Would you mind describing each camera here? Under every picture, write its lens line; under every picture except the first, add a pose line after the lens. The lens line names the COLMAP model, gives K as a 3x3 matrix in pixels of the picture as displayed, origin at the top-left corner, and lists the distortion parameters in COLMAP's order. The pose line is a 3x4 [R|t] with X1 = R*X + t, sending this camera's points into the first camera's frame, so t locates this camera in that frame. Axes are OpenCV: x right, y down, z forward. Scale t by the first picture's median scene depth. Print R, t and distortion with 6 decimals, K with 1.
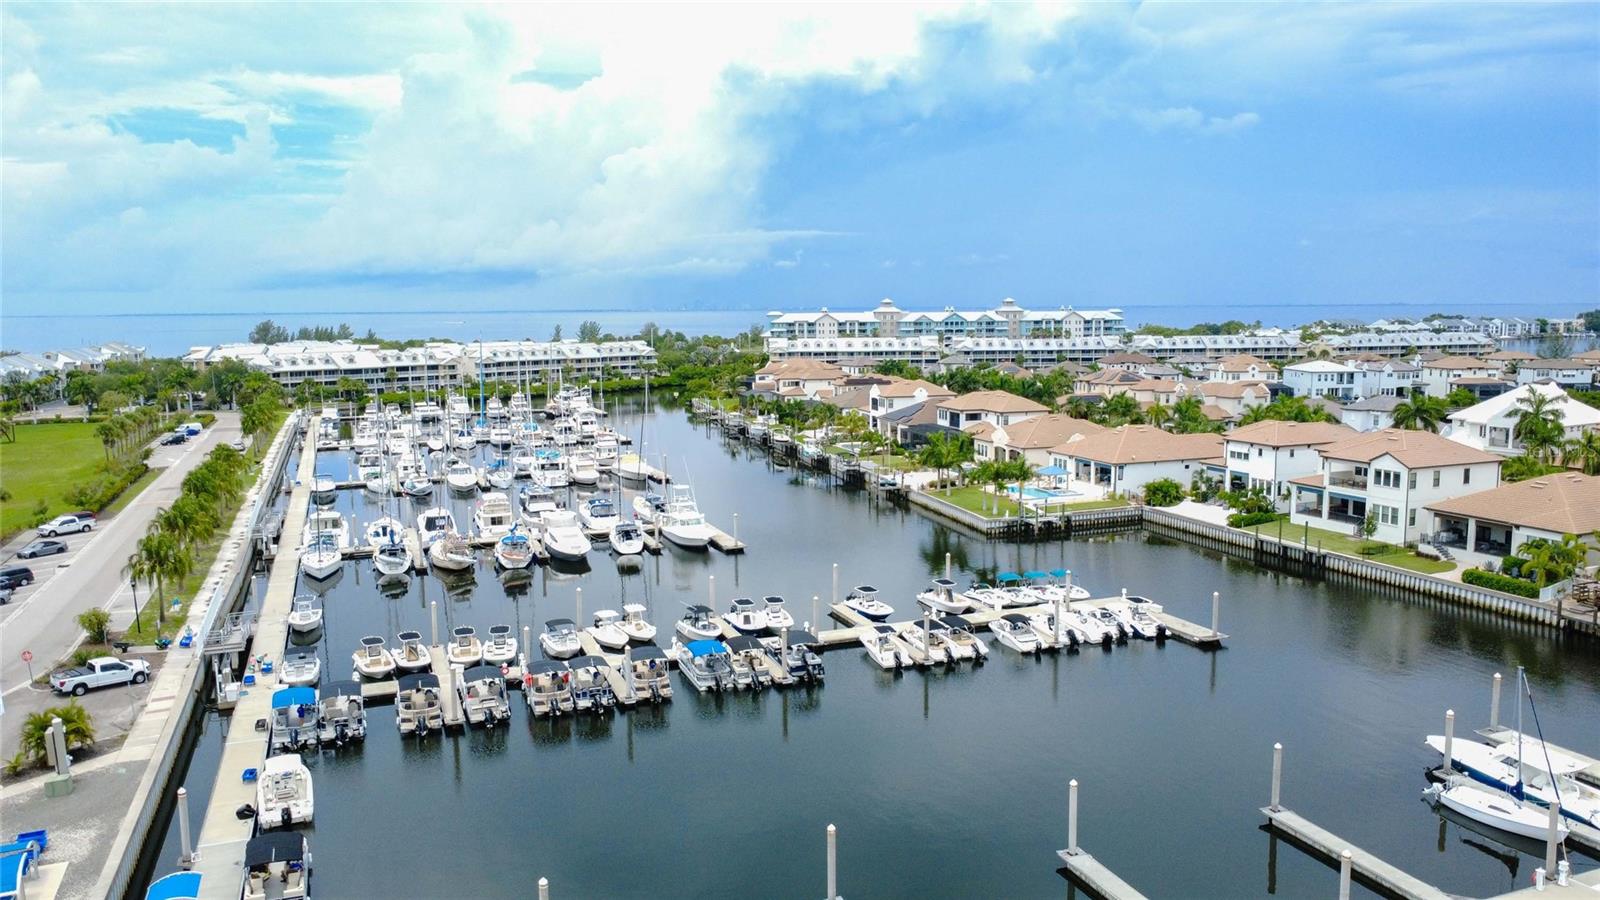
lens RADIAL K [[1167.2, 0, 800.0], [0, 1167.2, 450.0], [0, 0, 1]] dist [-0.003029, 0.001154]
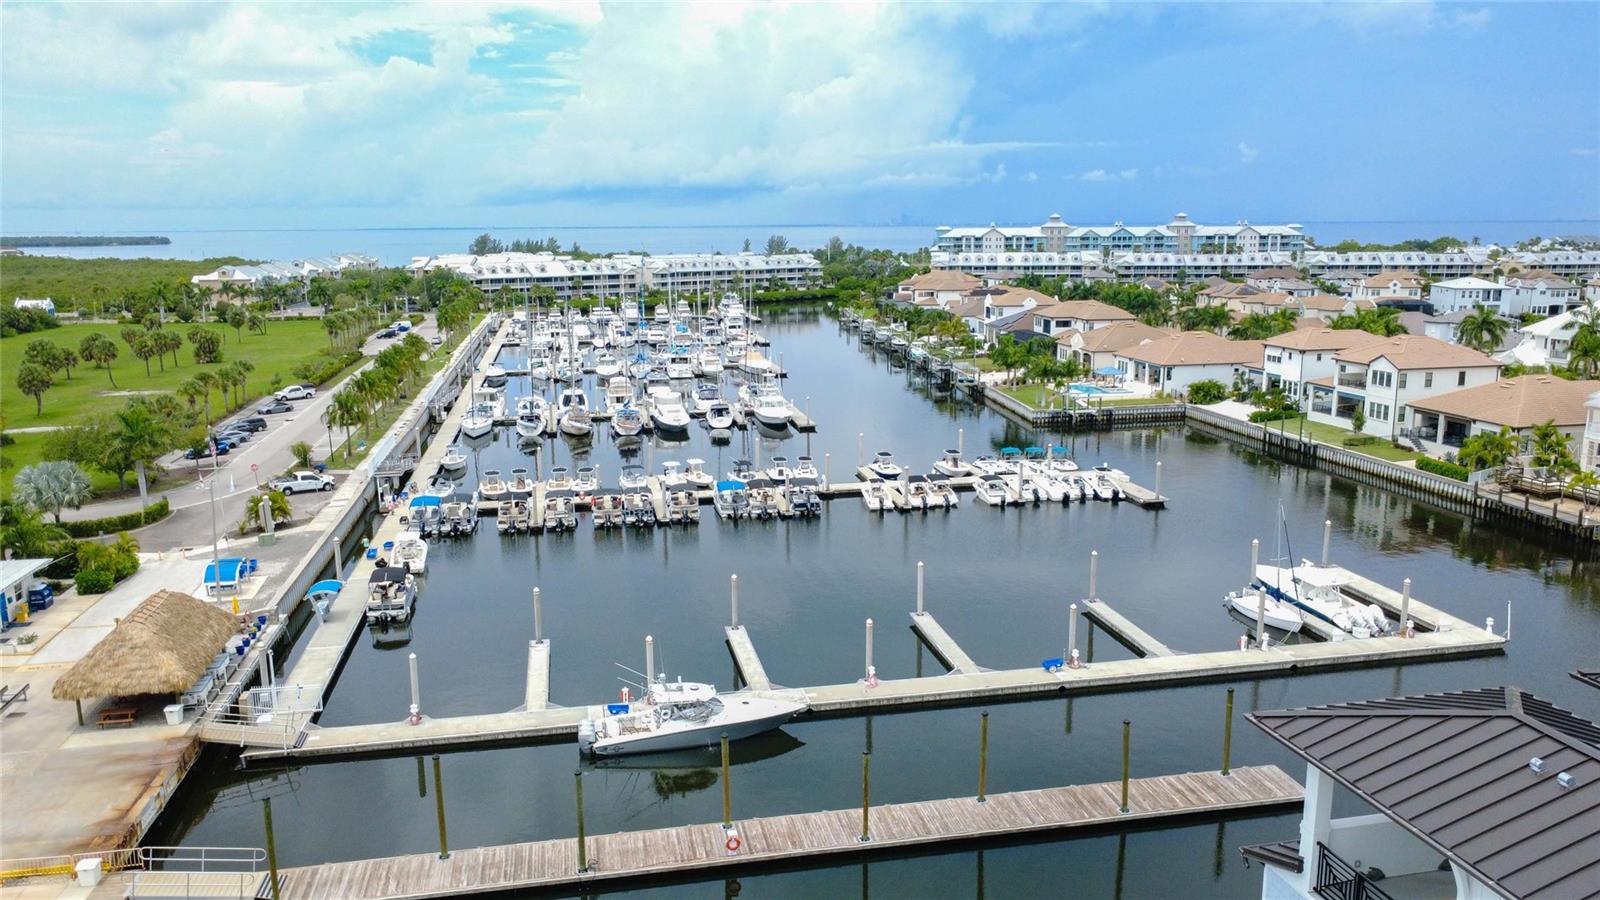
lens RADIAL K [[1167.2, 0, 800.0], [0, 1167.2, 450.0], [0, 0, 1]] dist [-0.003029, 0.001154]
pose [[0.984561, 0.034431, -0.171622, 0.123550], [-0.022158, 0.997092, 0.072921, 0.018852], [0.173633, -0.067993, 0.982460, -0.147478]]
